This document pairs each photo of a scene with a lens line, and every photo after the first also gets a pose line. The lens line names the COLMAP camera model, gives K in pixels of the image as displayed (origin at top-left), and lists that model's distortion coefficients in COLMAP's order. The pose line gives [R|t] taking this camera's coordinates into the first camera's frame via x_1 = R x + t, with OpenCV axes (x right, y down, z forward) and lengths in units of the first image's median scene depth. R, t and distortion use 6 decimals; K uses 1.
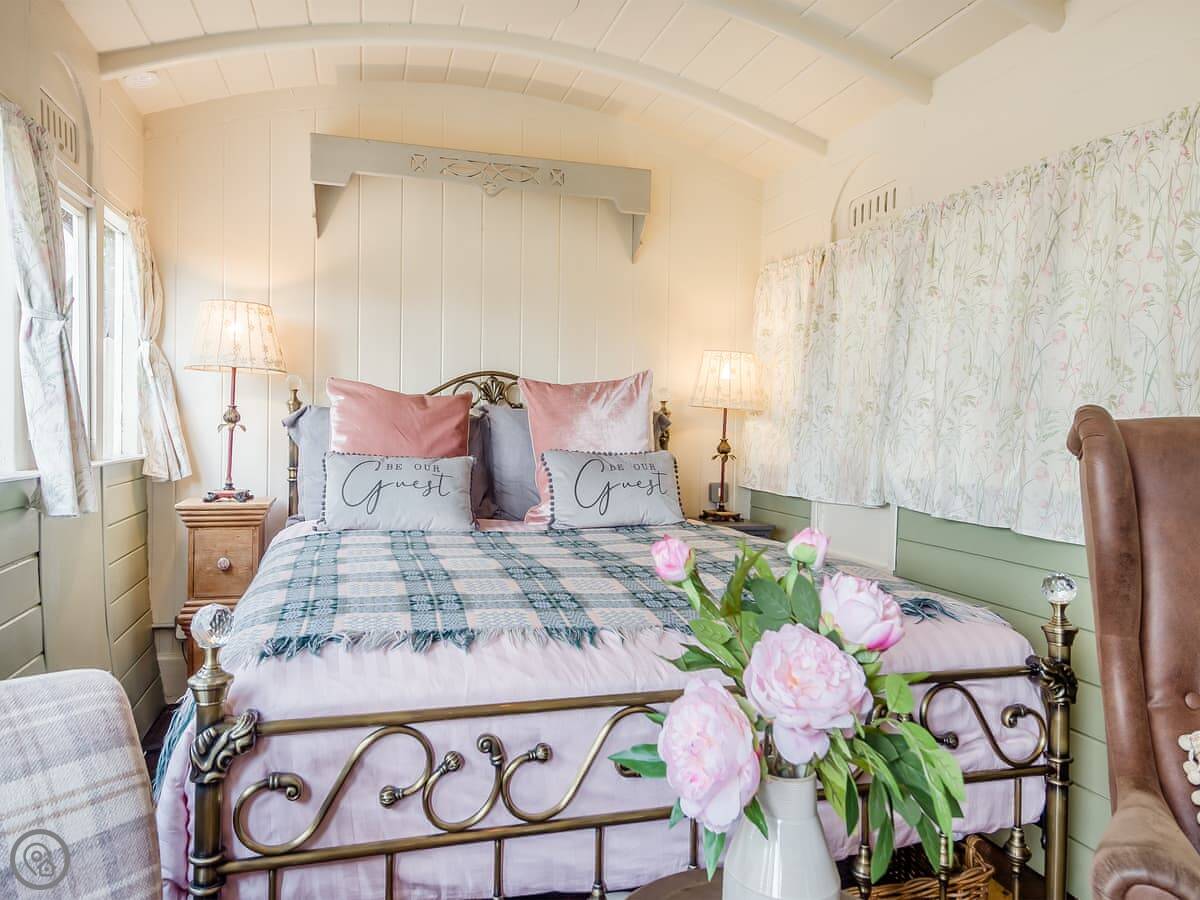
lens RADIAL K [[769.6, 0, 577.5], [0, 769.6, 448.6], [0, 0, 1]] dist [0.003601, -0.003311]
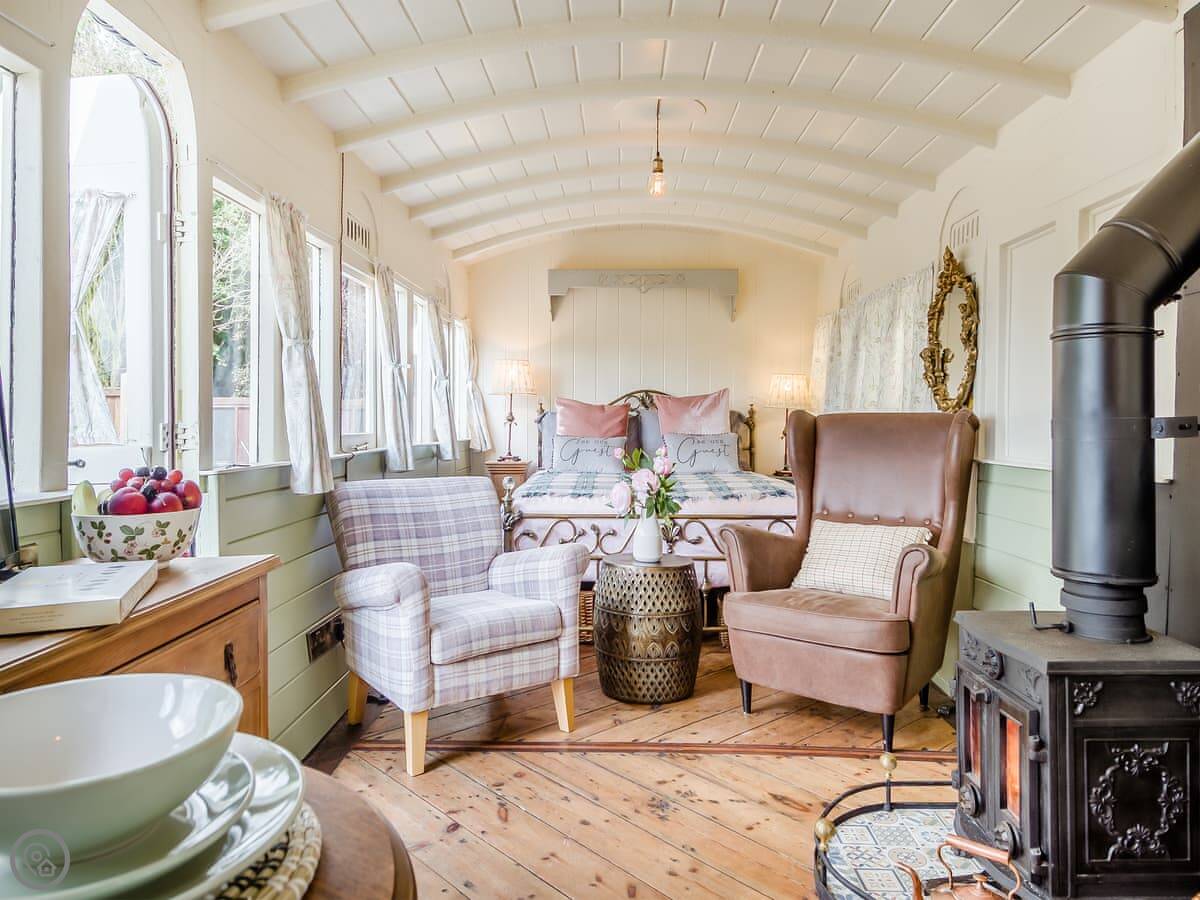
lens RADIAL K [[784.1, 0, 625.0], [0, 784.1, 435.0], [0, 0, 1]] dist [-0.000300, -0.004906]
pose [[0.964025, -0.010720, -0.265594, 0.382134], [0.007075, 0.999867, -0.014678, 0.034396], [0.265716, 0.012271, 0.963973, -0.893830]]
